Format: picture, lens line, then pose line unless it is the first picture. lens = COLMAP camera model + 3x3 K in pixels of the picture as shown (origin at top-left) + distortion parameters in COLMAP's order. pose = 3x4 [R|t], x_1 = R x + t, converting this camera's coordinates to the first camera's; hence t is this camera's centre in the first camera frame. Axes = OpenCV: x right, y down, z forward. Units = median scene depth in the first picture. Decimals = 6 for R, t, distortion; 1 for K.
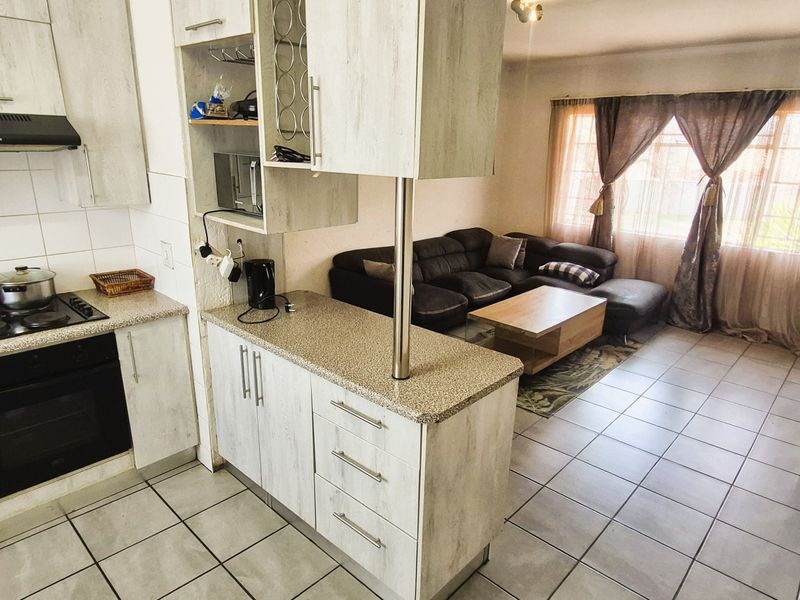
lens RADIAL K [[514.7, 0, 400.0], [0, 514.7, 300.0], [0, 0, 1]] dist [0.015521, -0.000207]
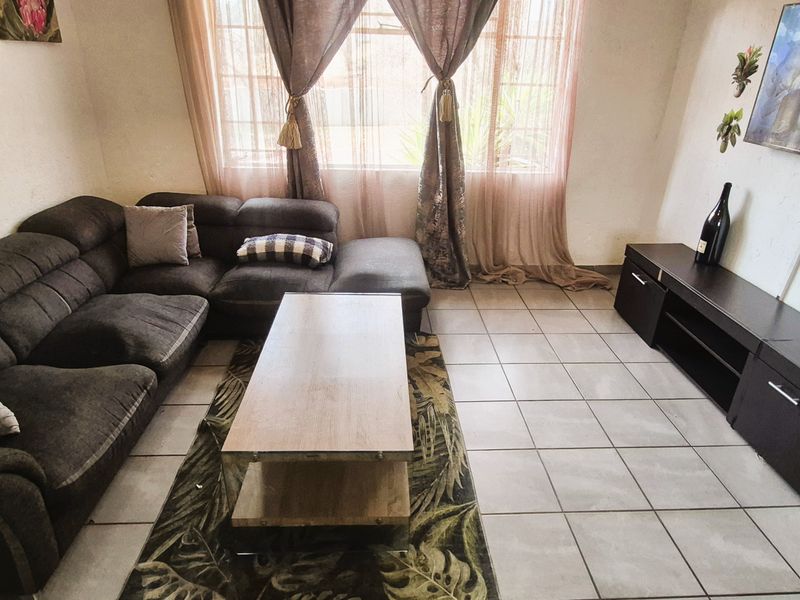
lens RADIAL K [[514.7, 0, 400.0], [0, 514.7, 300.0], [0, 0, 1]] dist [0.015521, -0.000207]
pose [[0.694295, -0.310804, 0.649119, 0.003103], [0.205873, 0.950022, 0.234678, -0.119675], [-0.689616, -0.029300, 0.723582, 0.485358]]
